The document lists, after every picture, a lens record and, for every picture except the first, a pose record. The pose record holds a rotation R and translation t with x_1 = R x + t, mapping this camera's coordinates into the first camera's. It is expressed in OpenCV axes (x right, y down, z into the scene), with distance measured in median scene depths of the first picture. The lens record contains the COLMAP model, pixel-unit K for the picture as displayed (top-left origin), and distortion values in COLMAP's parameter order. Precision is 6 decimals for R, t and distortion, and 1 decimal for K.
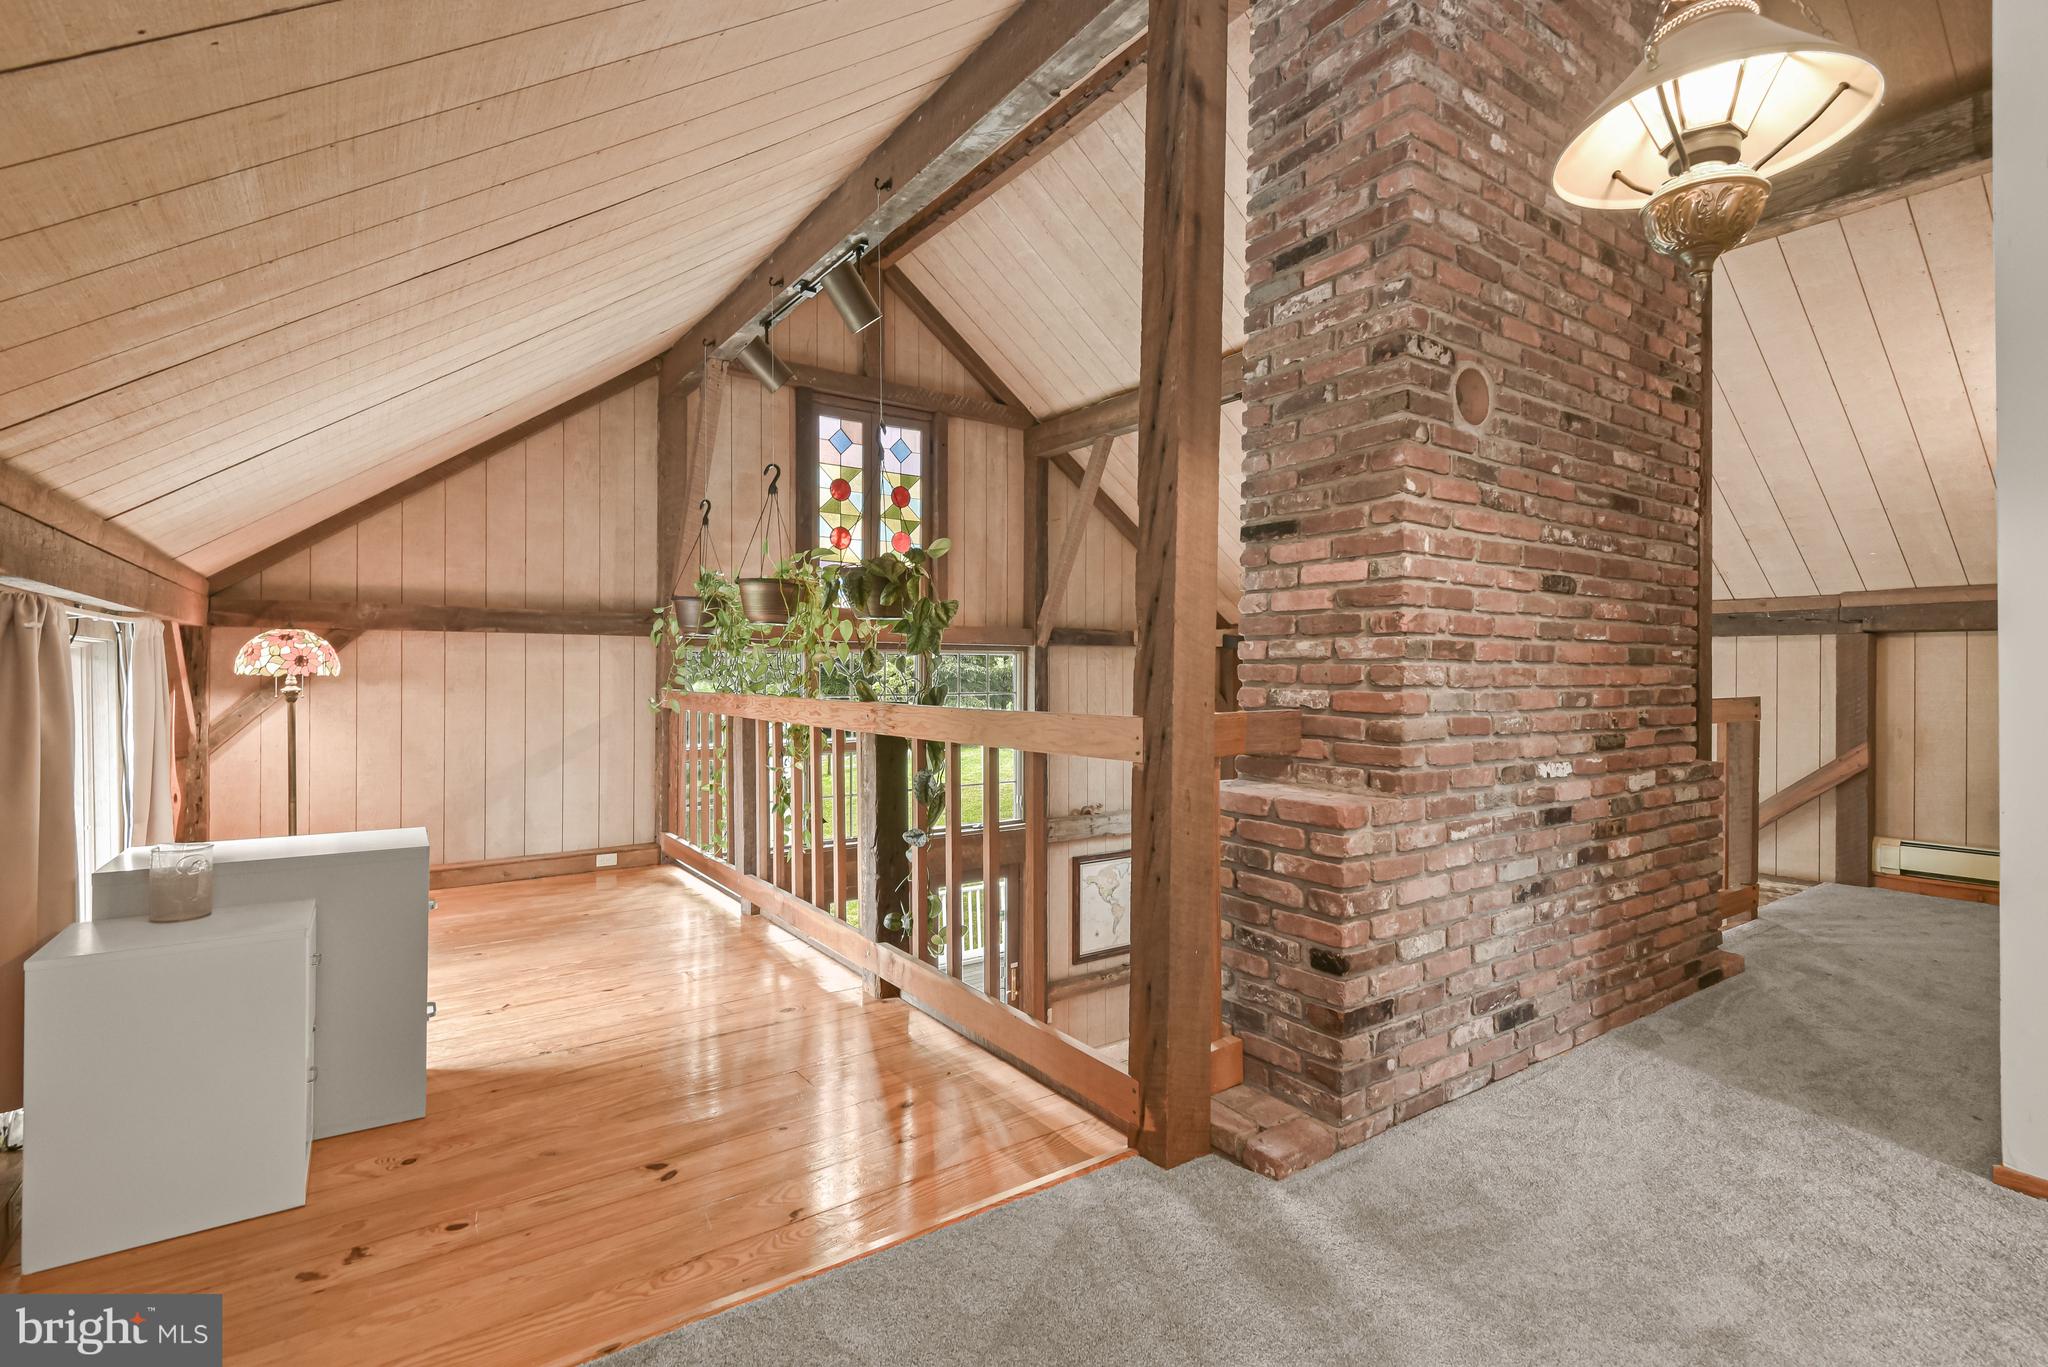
lens RADIAL K [[938.1, 0, 1021.9], [0, 938.1, 669.9], [0, 0, 1]] dist [0.023529, -0.010124]
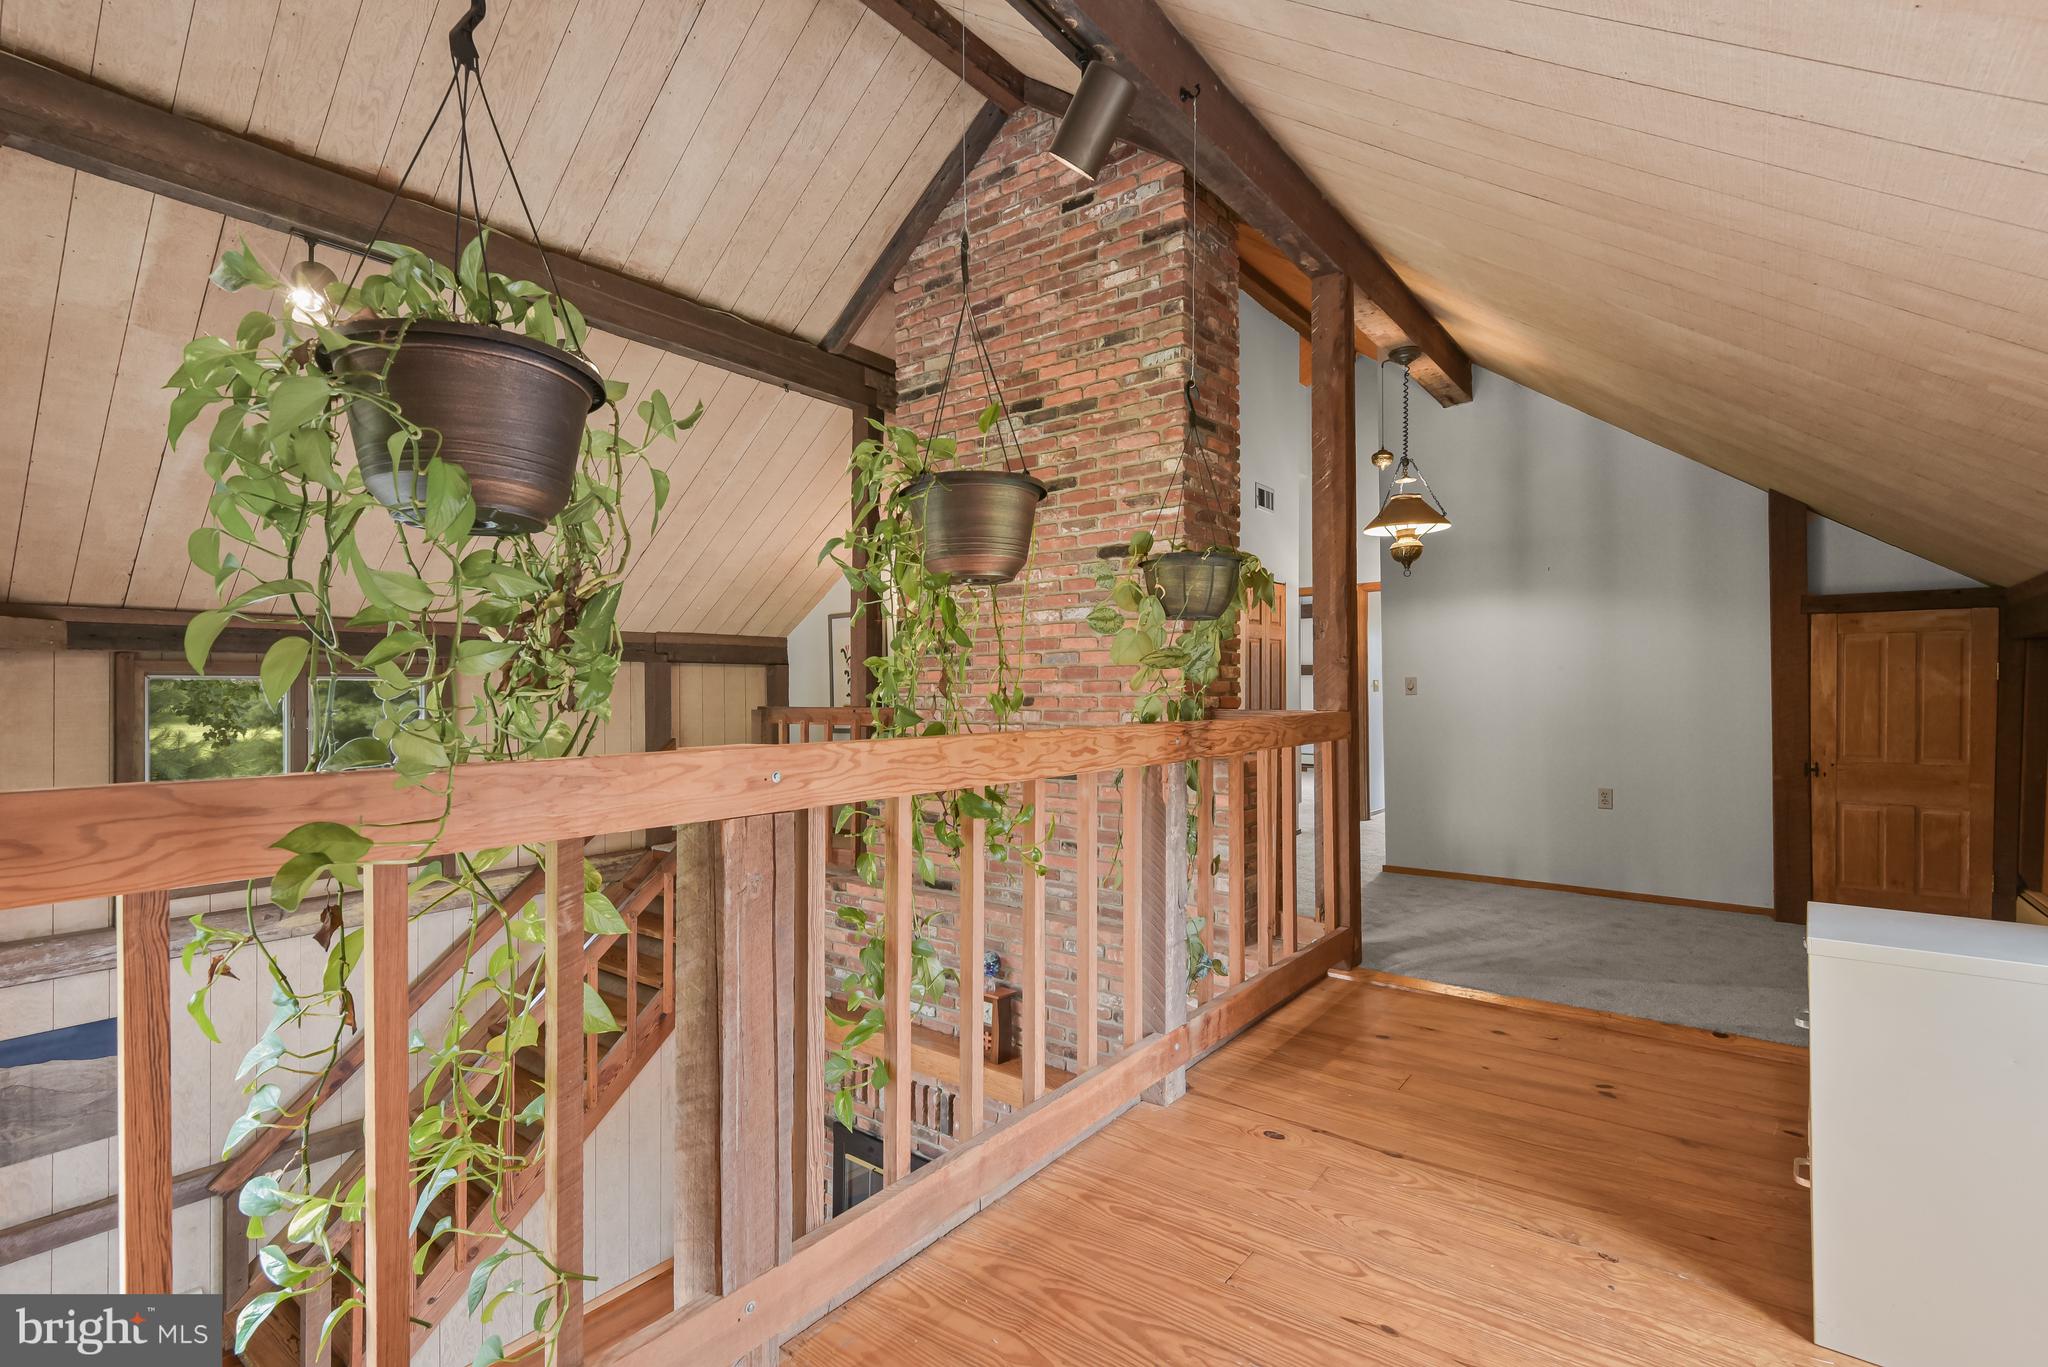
lens RADIAL K [[938.1, 0, 1030.7], [0, 938.1, 680.8], [0, 0, 1]] dist [0.023529, -0.010124]
pose [[-0.286043, 0.011216, 0.958151, -1.031083], [-0.000491, 0.999930, -0.011852, 0.007691], [-0.958217, -0.003861, -0.286017, 1.579147]]
